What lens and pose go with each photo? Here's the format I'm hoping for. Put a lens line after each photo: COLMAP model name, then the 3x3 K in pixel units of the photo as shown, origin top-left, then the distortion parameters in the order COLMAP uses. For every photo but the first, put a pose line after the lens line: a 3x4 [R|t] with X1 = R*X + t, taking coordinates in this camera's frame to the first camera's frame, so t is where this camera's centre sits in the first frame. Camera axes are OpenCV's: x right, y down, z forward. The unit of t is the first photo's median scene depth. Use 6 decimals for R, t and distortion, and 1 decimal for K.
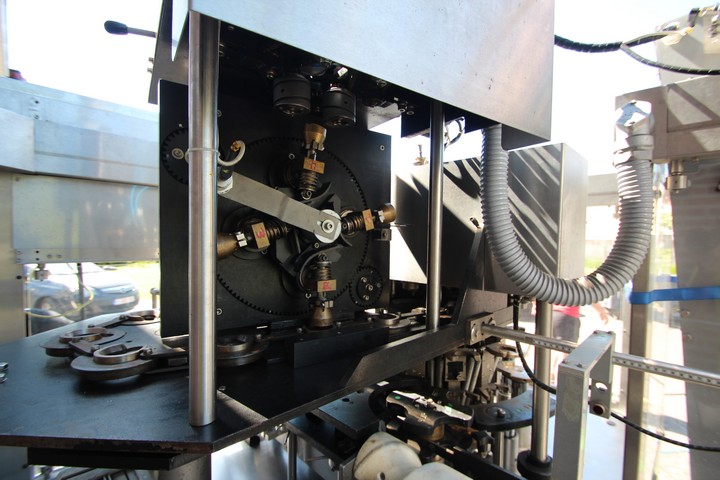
lens RADIAL K [[329.9, 0, 360.4], [0, 329.9, 240.4], [0, 0, 1]] dist [-0.019010, -0.002934]
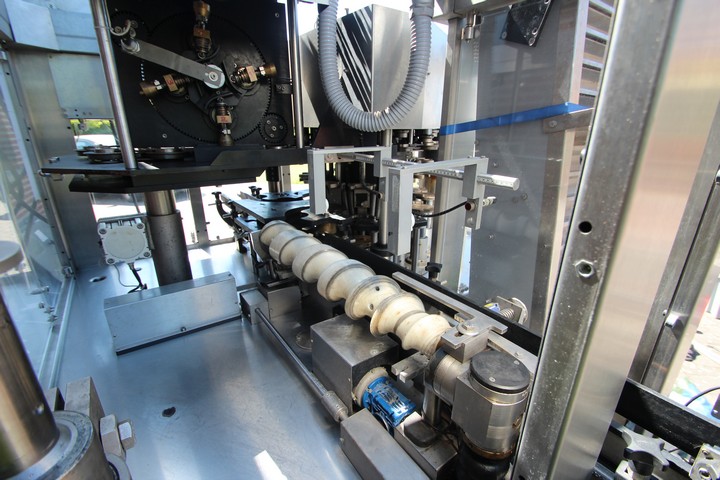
lens RADIAL K [[329.9, 0, 360.6], [0, 329.9, 242.0], [0, 0, 1]] dist [-0.019010, -0.002934]
pose [[0.986977, 0.051016, -0.152558, 0.807014], [0.002007, 0.944400, 0.328794, 0.176137], [0.160849, -0.324818, 0.931998, -0.550571]]
